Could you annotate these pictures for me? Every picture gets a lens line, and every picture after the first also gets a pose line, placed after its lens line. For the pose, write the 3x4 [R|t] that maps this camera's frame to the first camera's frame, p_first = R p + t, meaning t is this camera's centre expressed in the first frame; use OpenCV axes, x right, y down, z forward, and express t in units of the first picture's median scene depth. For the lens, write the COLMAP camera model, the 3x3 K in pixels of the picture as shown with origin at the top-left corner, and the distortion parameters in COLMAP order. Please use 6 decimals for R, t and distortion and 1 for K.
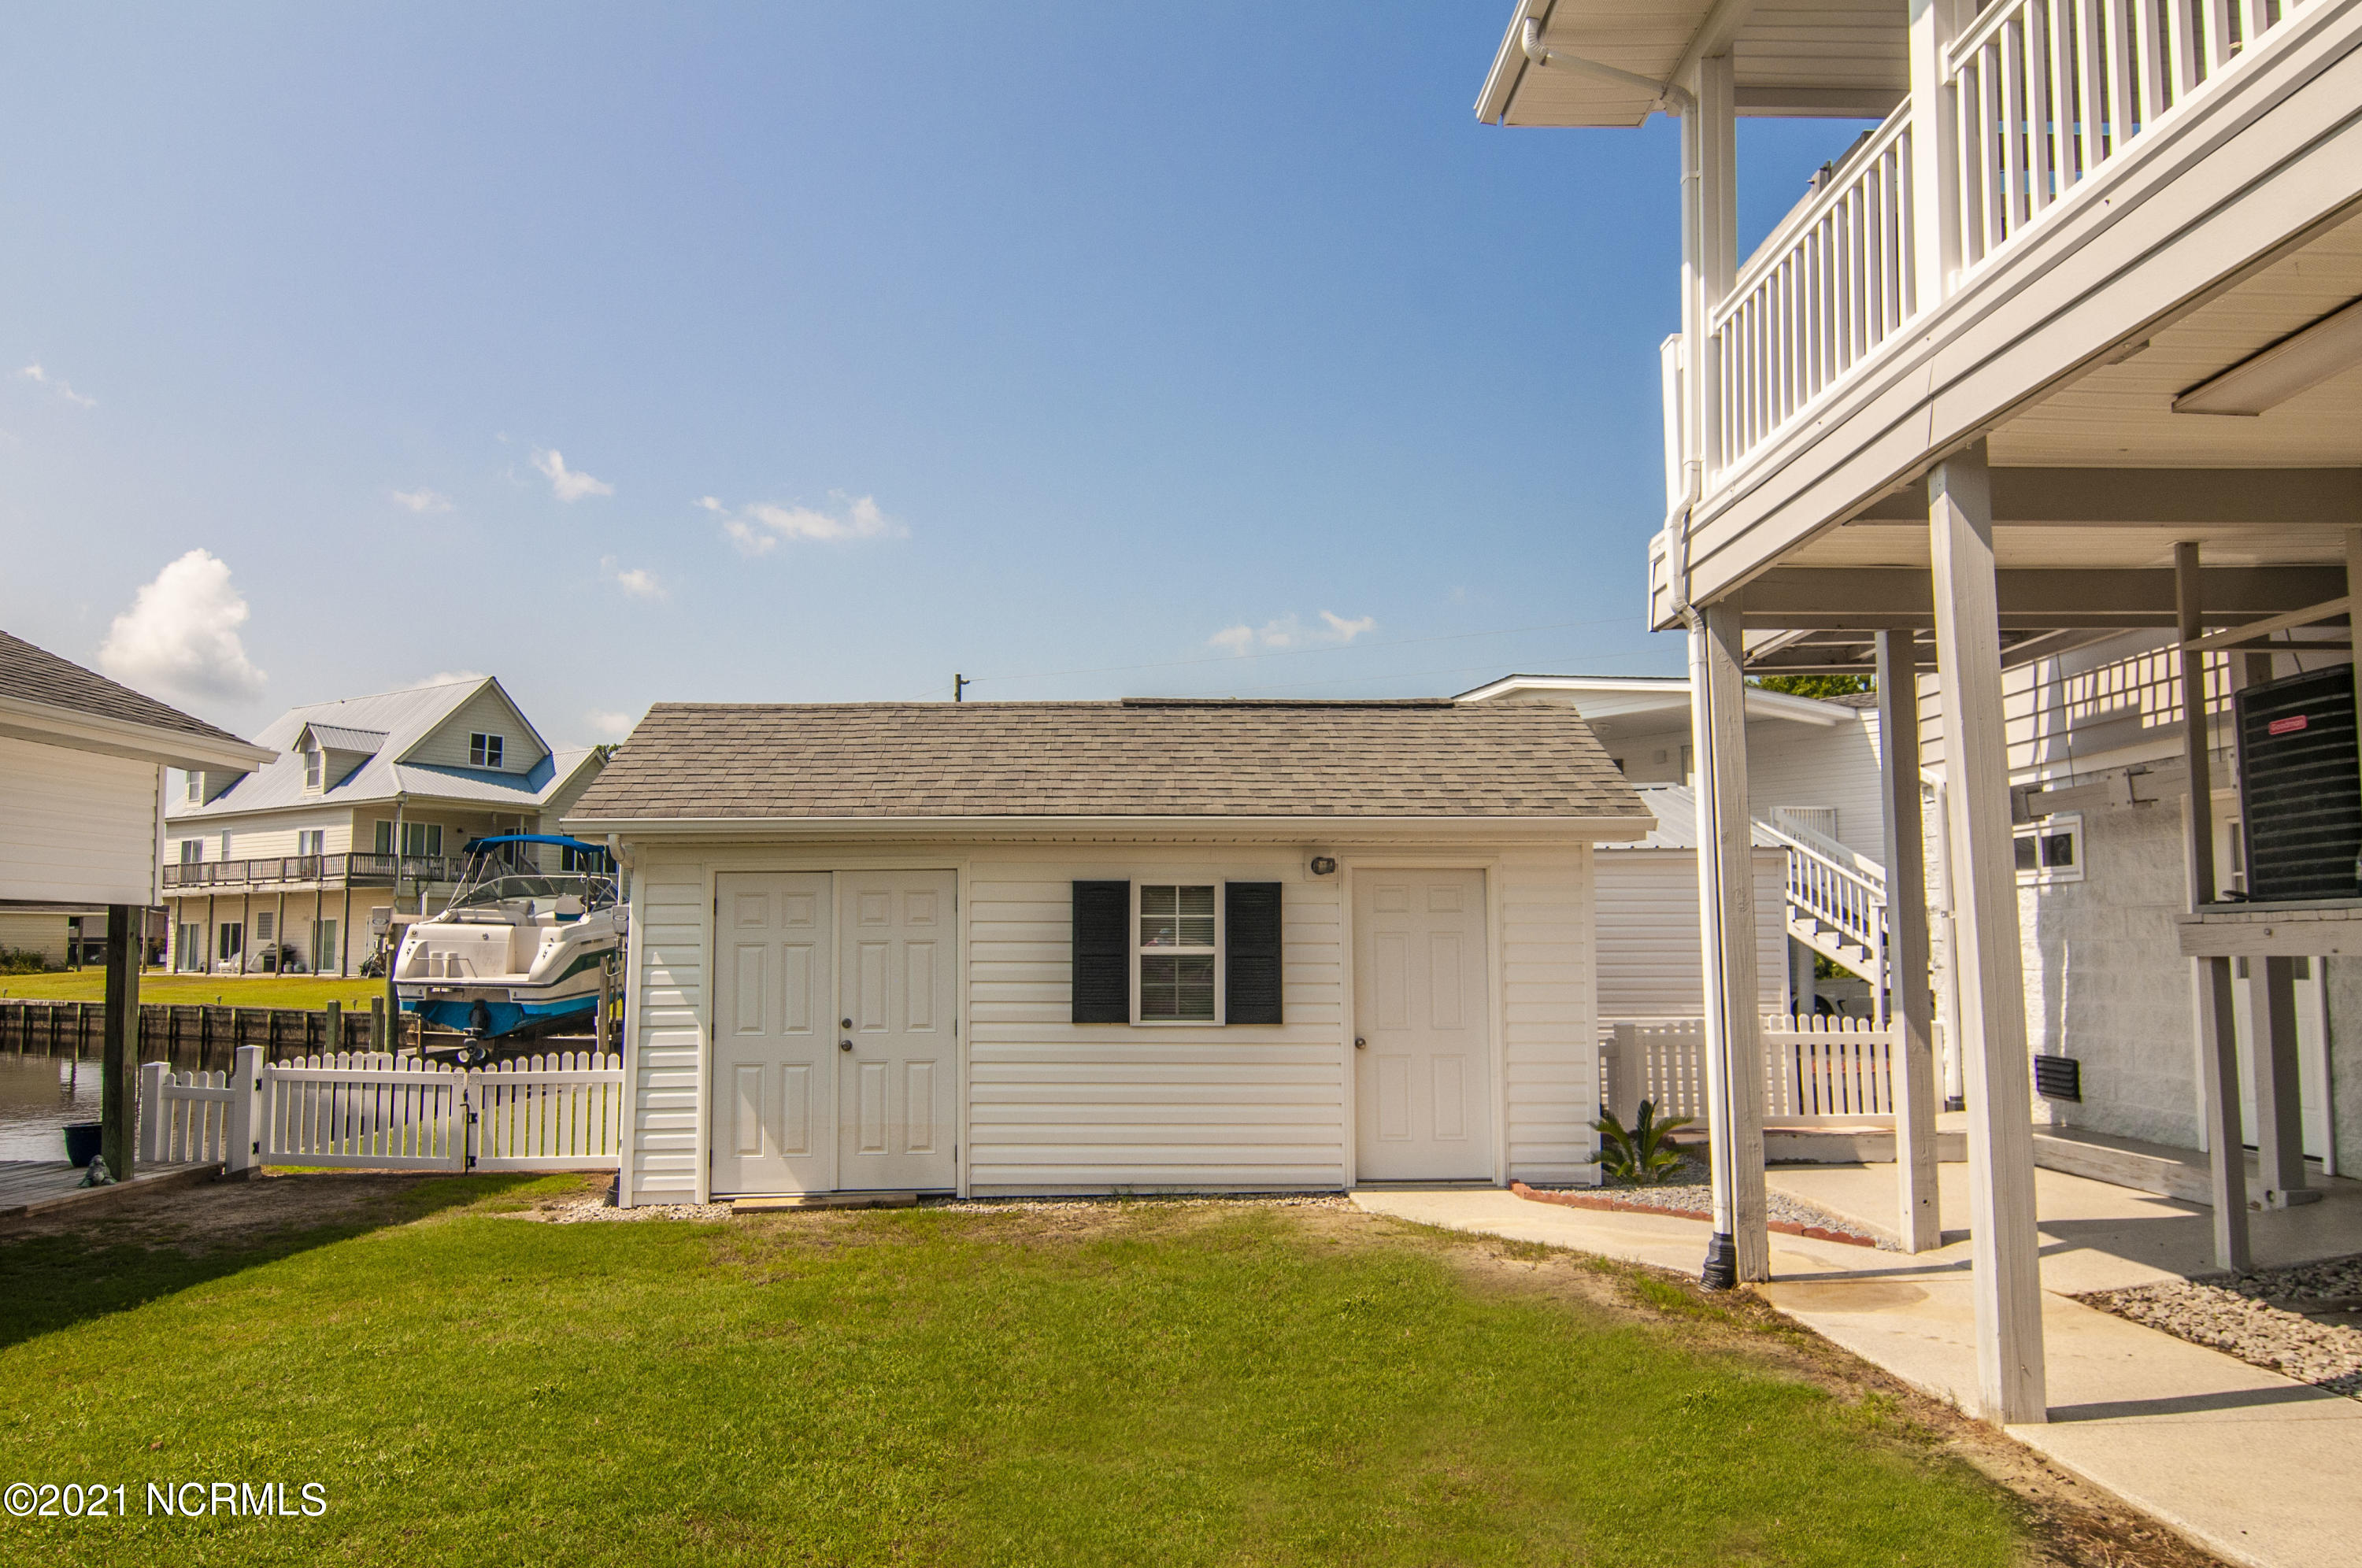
lens RADIAL K [[1600.1, 0, 1157.0], [0, 1600.1, 788.4], [0, 0, 1]] dist [-0.005276, -0.005540]
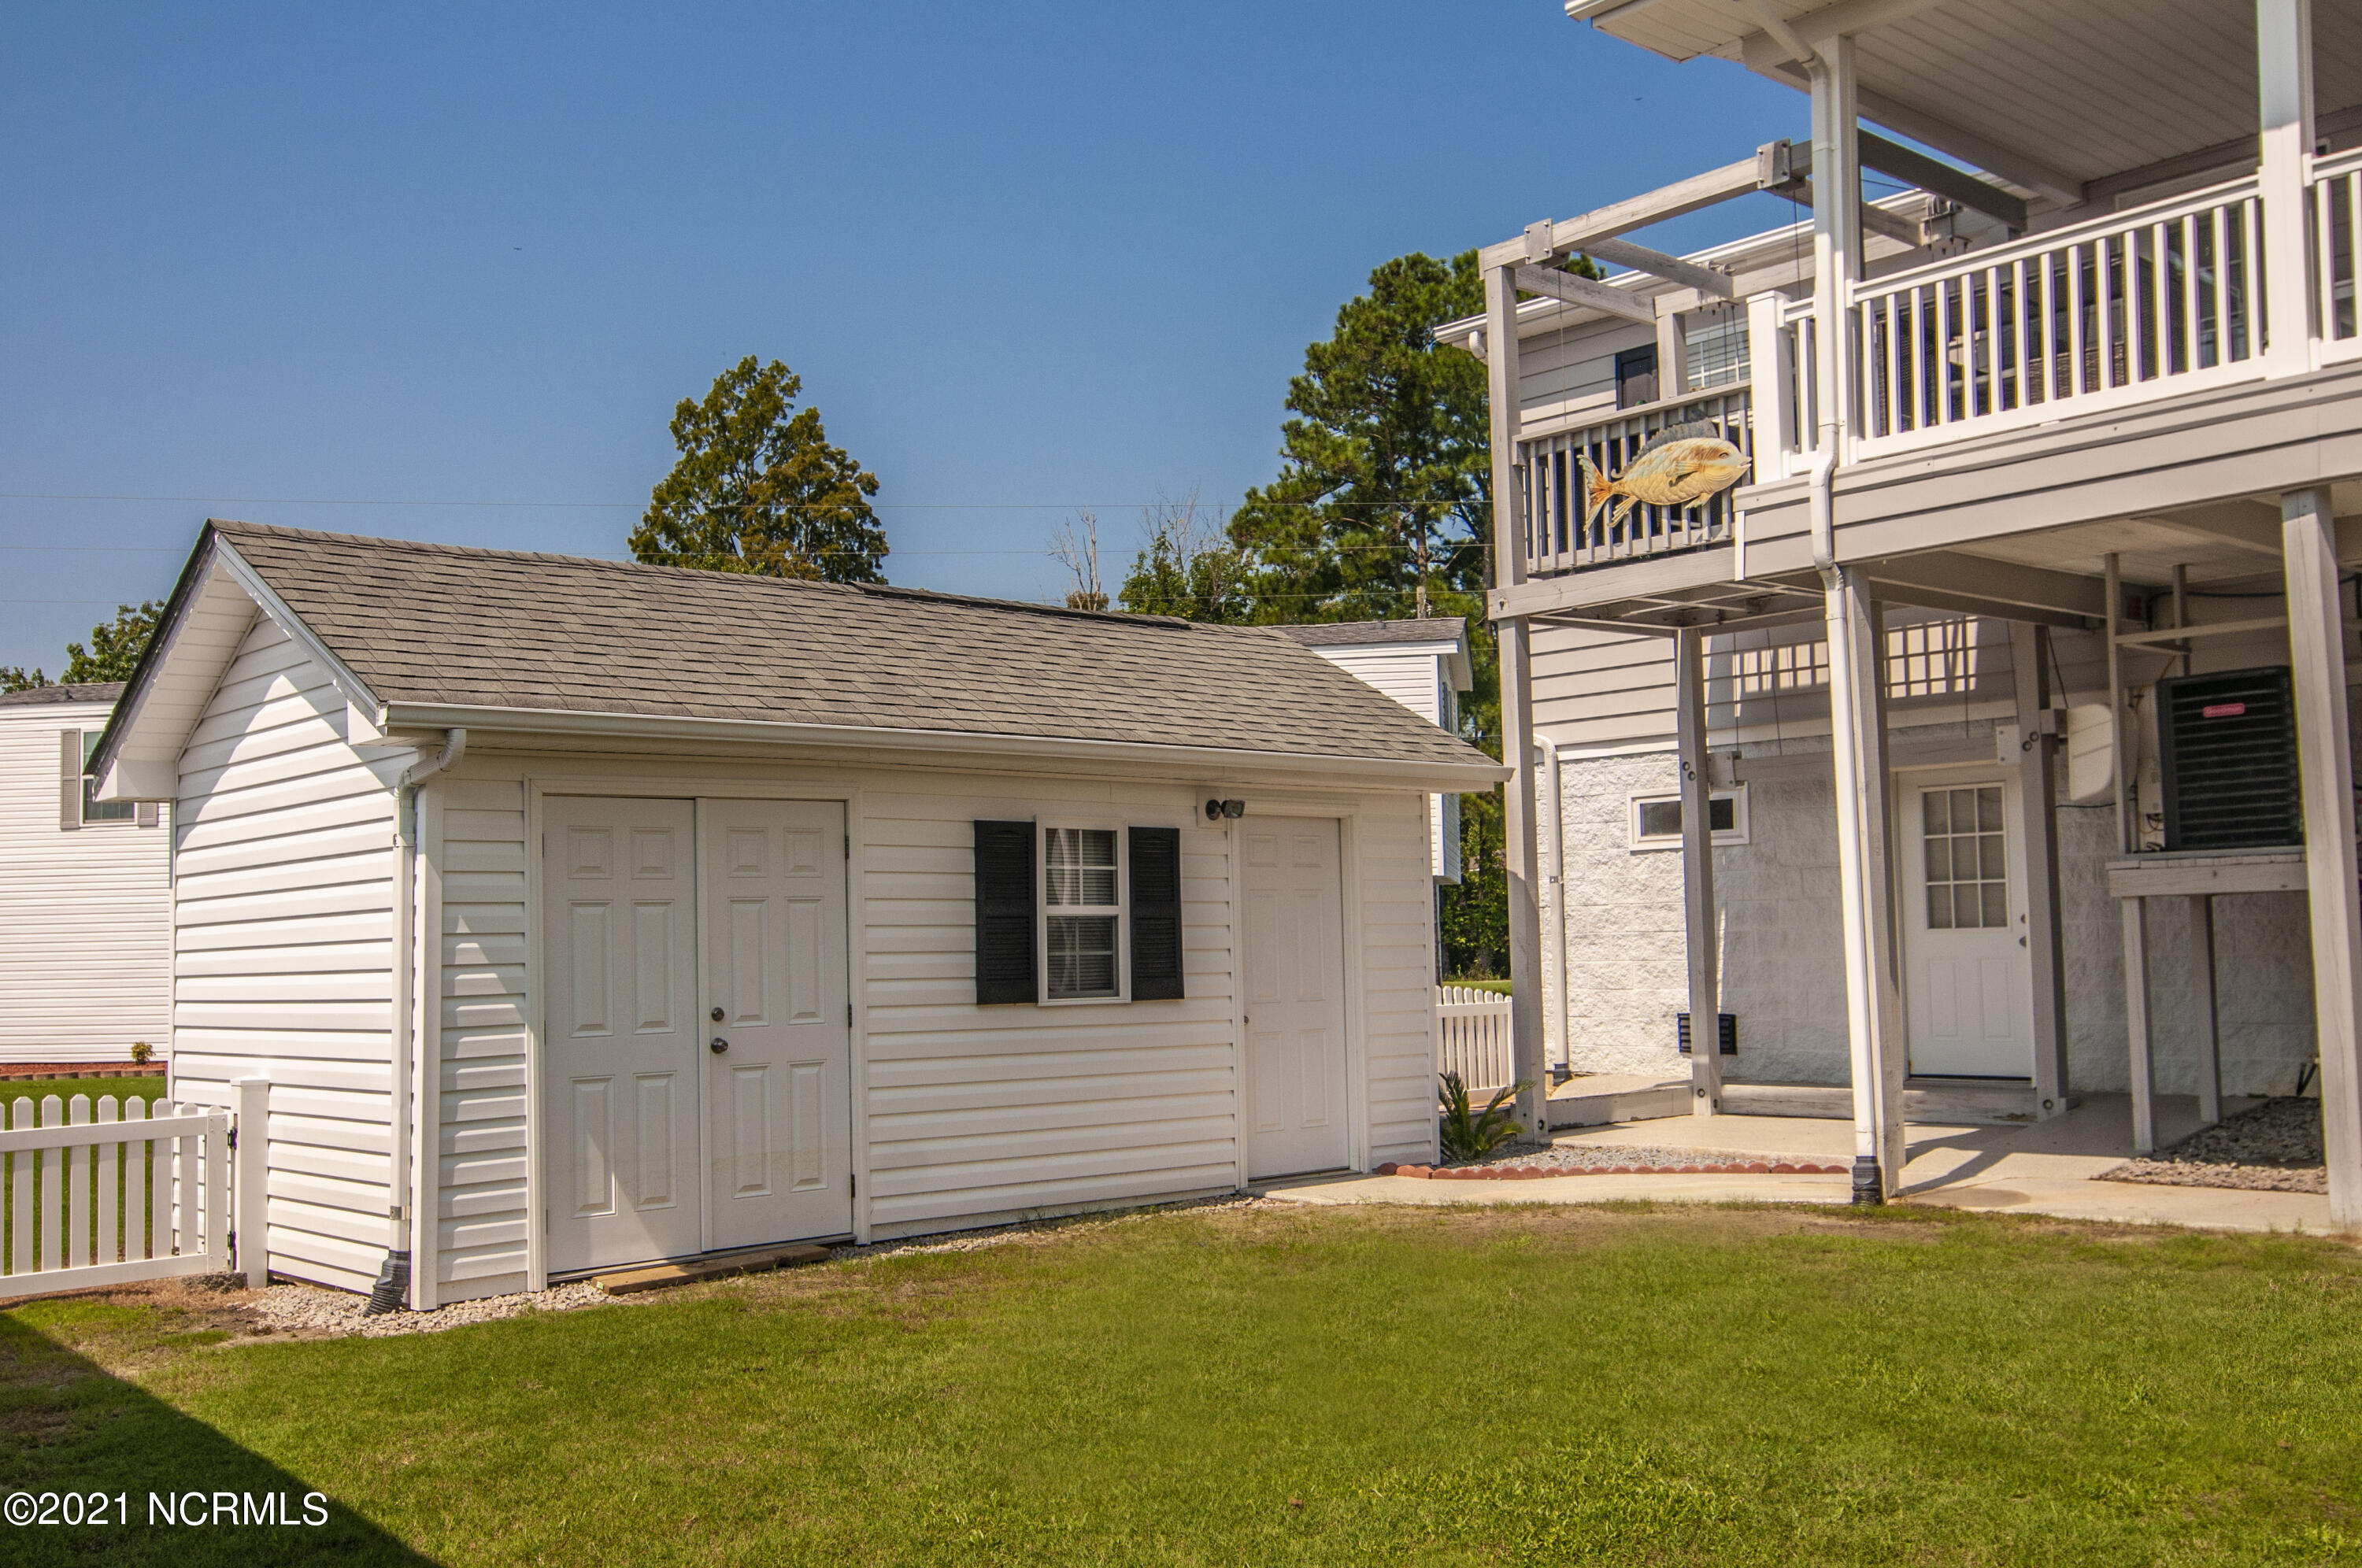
lens RADIAL K [[2278.7, 0, 1181.0], [0, 2278.7, 784.0], [0, 0, 1]] dist [-0.009621, 0.004542]
pose [[0.754908, 0.034811, 0.654906, -0.697776], [-0.045703, 0.998955, -0.000418, 0.036427], [-0.654236, -0.029615, 0.755710, 0.111472]]
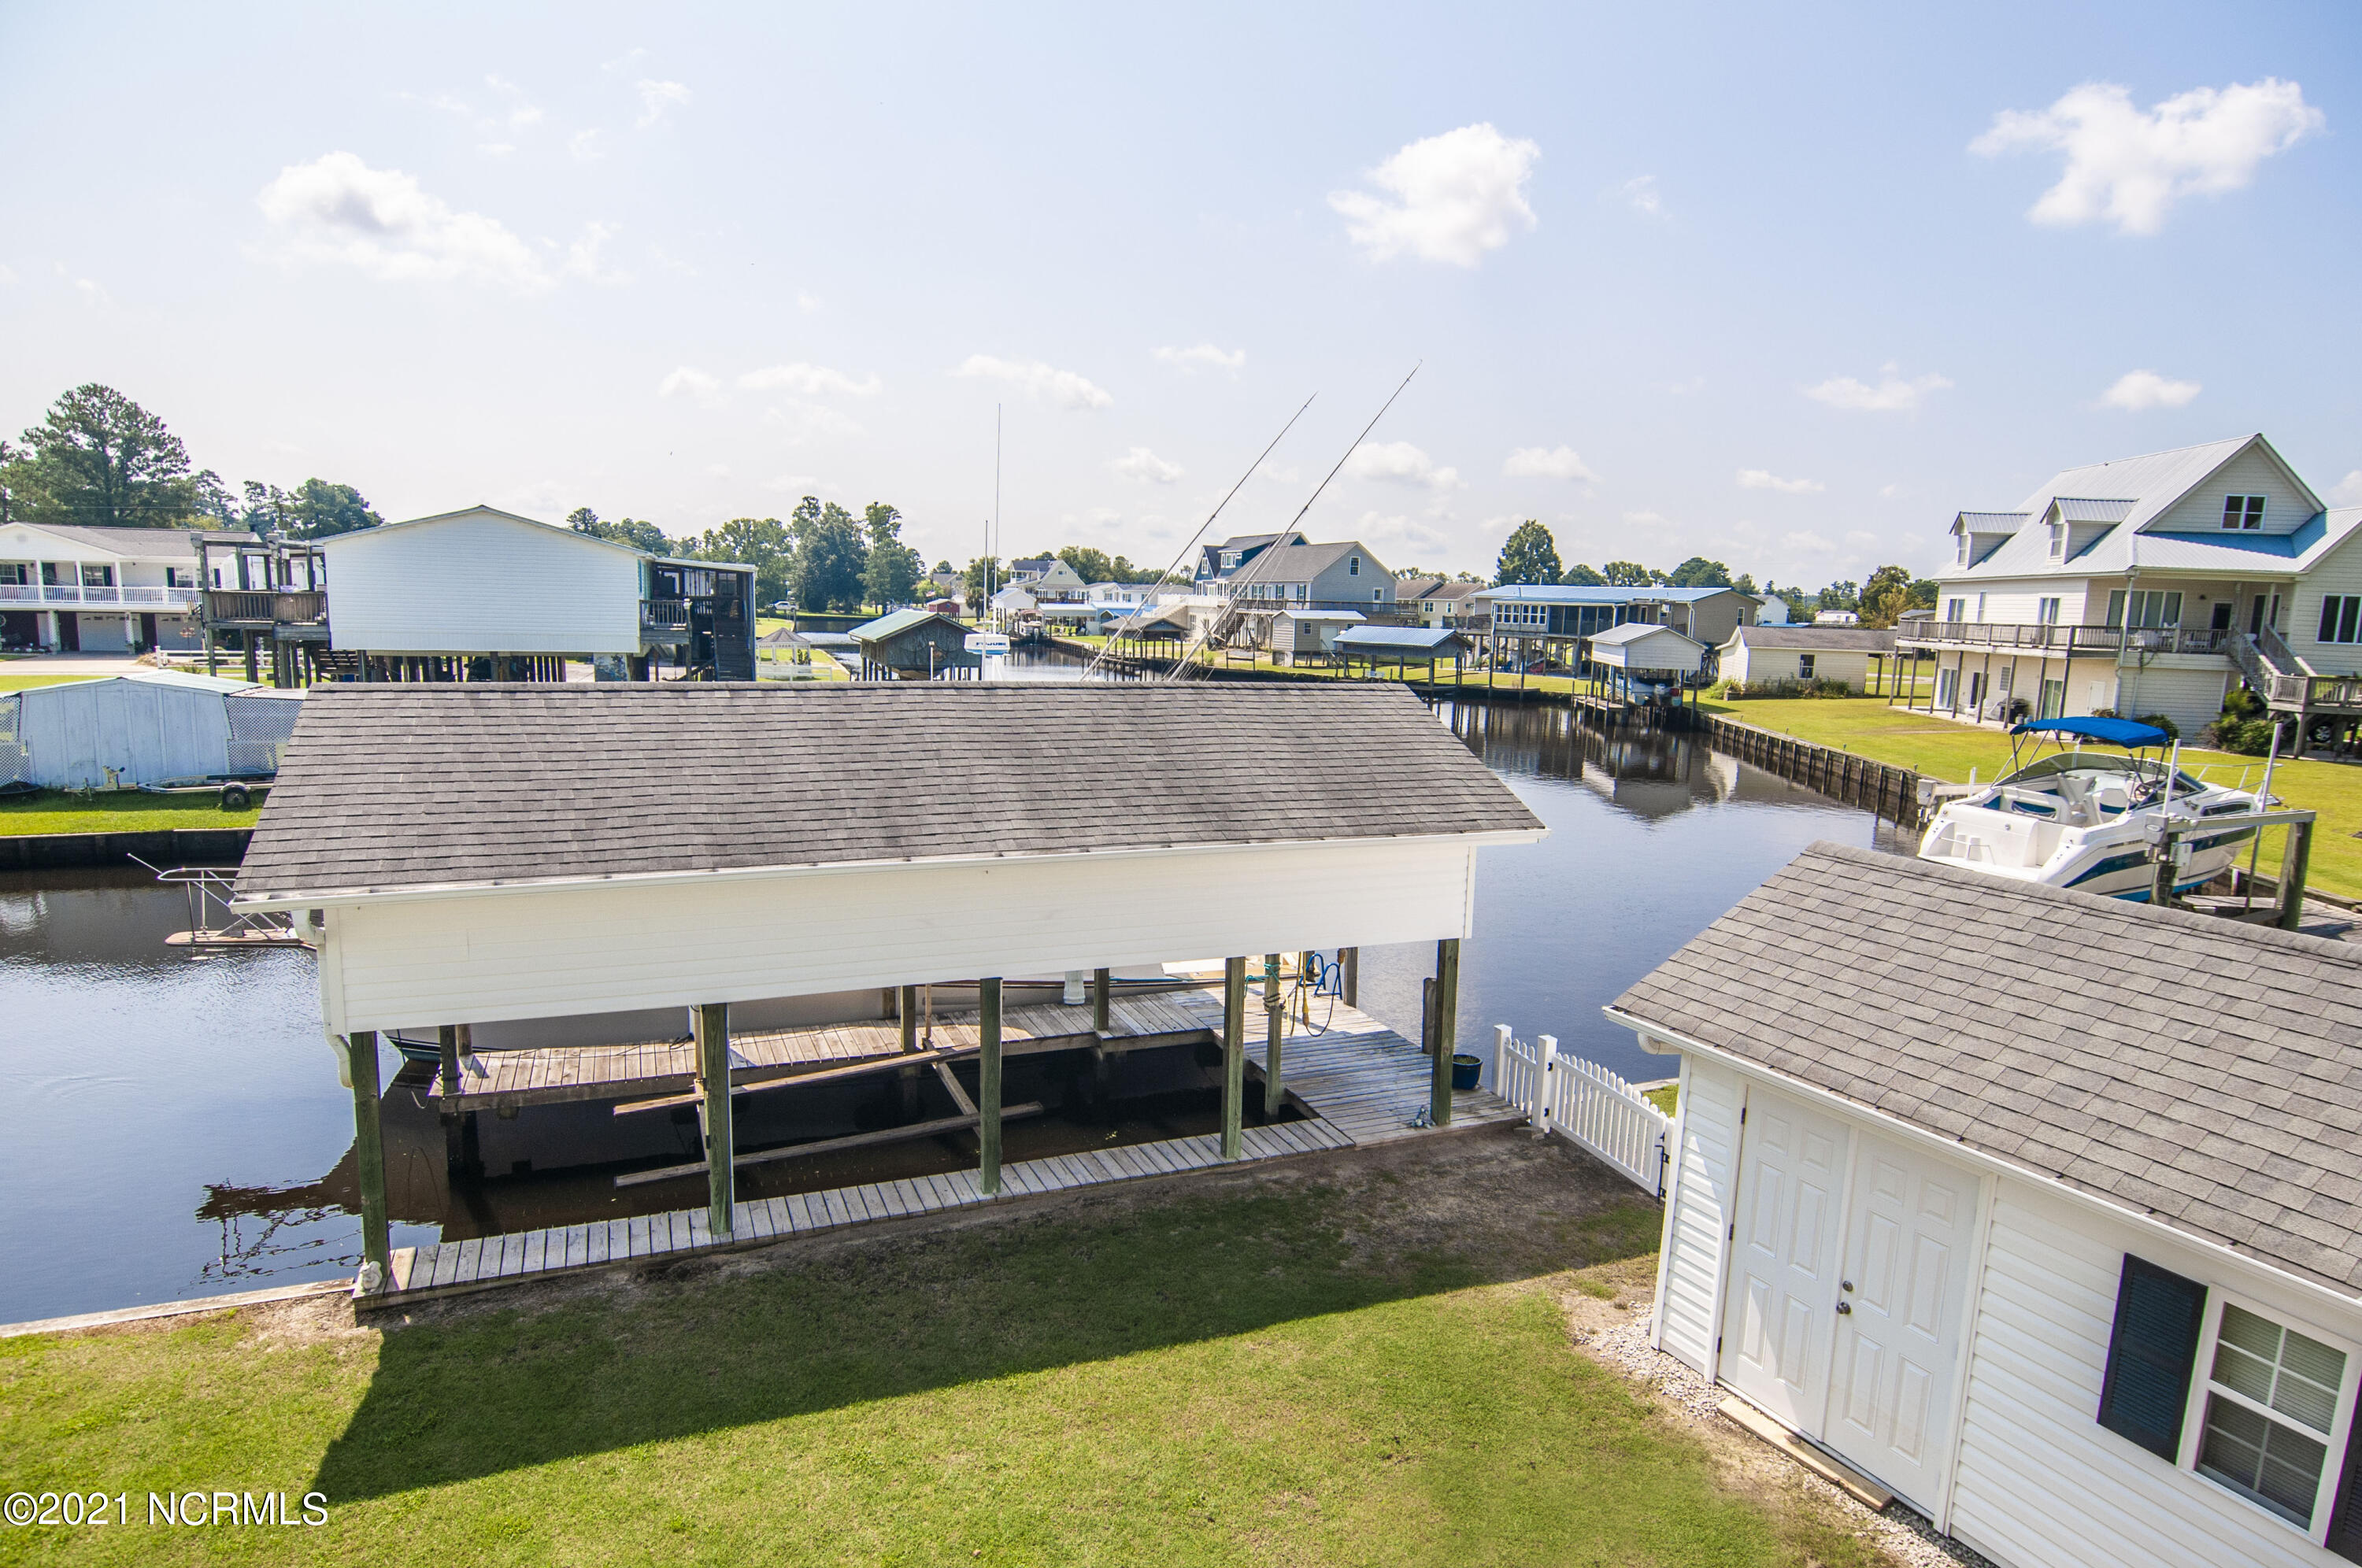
lens RADIAL K [[1320.3, 0, 1173.6], [0, 1320.3, 816.0], [0, 0, 1]] dist [-0.009556, -0.010557]
pose [[0.419604, 0.160882, -0.893336, 0.276778], [0.066546, 0.976067, 0.207038, -0.301060], [0.905264, -0.146322, 0.398856, 0.381852]]
